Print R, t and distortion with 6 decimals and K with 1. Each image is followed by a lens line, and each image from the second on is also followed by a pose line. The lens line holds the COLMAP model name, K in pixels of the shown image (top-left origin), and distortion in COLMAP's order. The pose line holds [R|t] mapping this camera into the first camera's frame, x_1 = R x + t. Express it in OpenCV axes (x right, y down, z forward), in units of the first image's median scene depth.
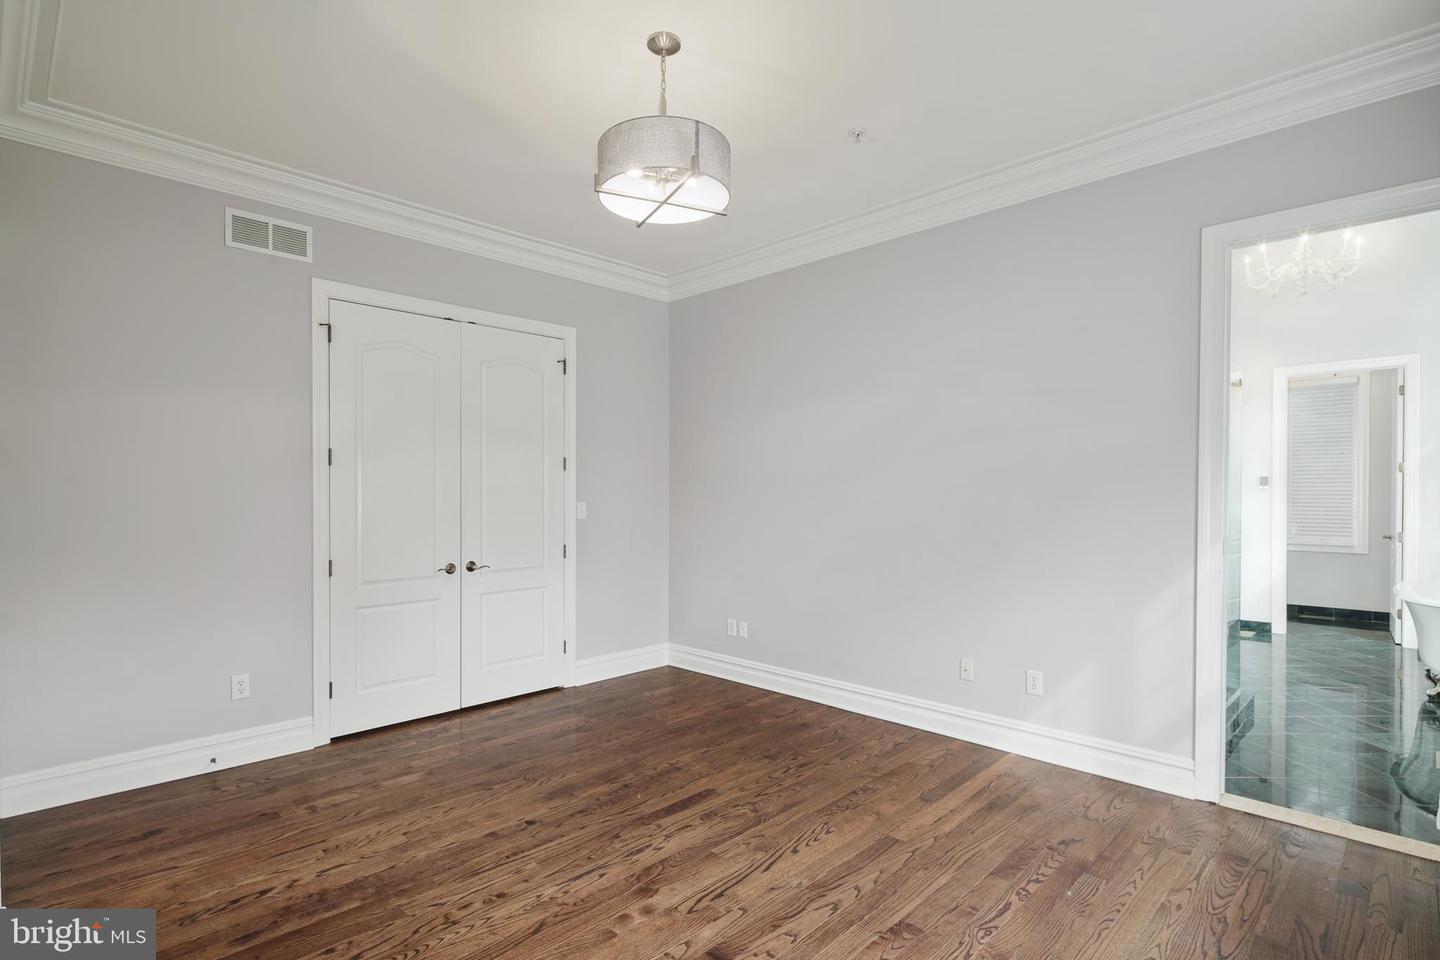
lens RADIAL K [[702.6, 0, 719.9], [0, 702.6, 489.8], [0, 0, 1]] dist [0.011221, -0.011925]
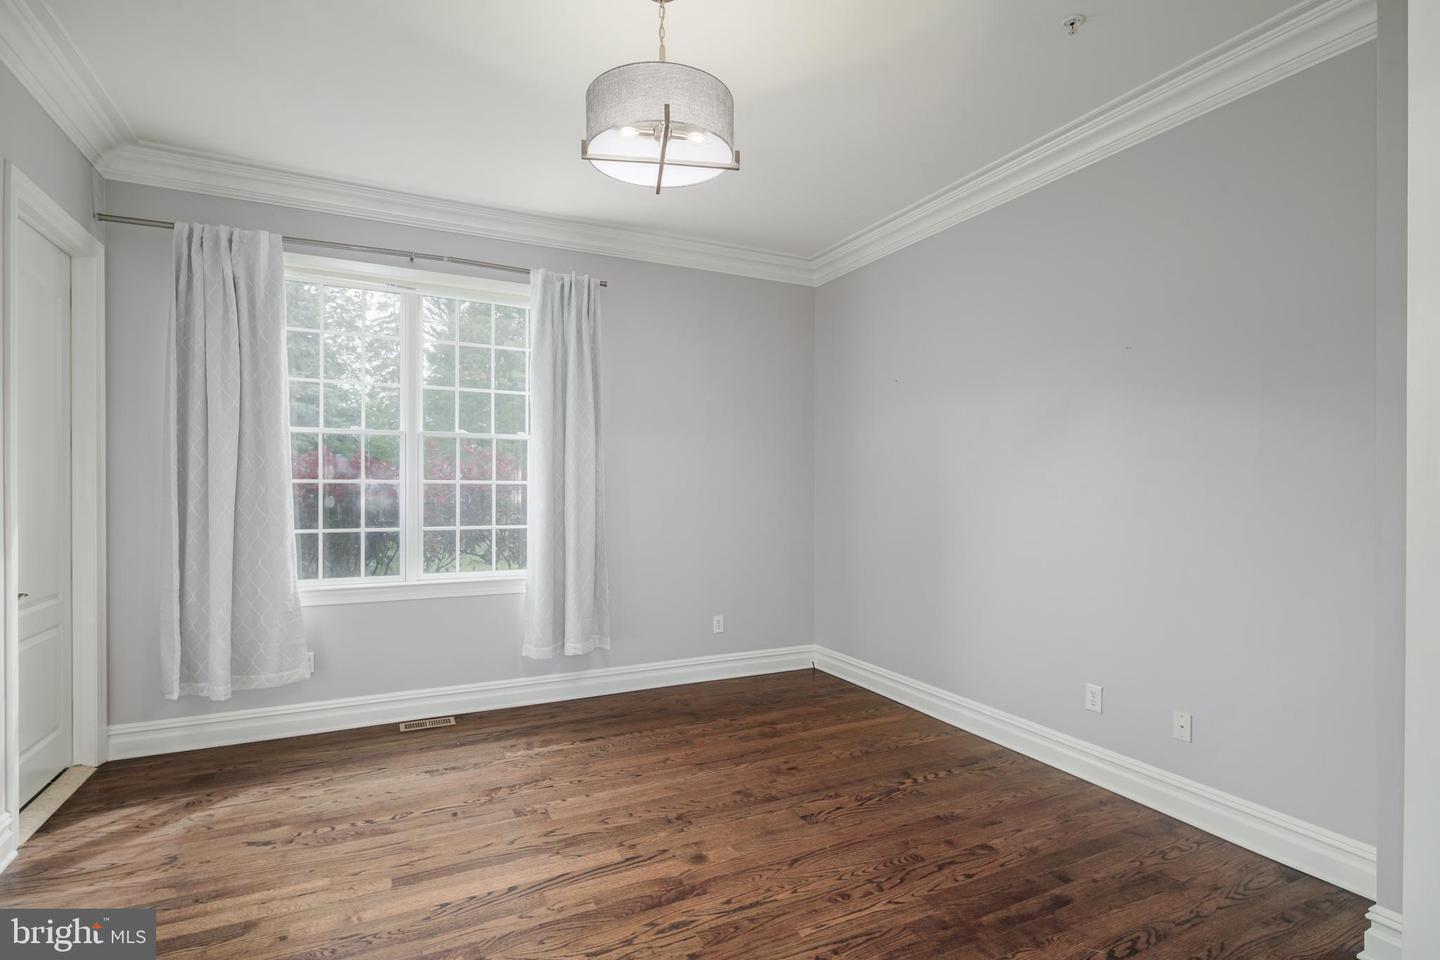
lens RADIAL K [[702.6, 0, 716.8], [0, 702.6, 486.7], [0, 0, 1]] dist [0.011221, -0.011925]
pose [[-0.941703, -0.006069, 0.336389, -0.454877], [-0.006061, 0.999981, 0.001074, 0.006892], [-0.336390, -0.001027, -0.941722, 1.853779]]
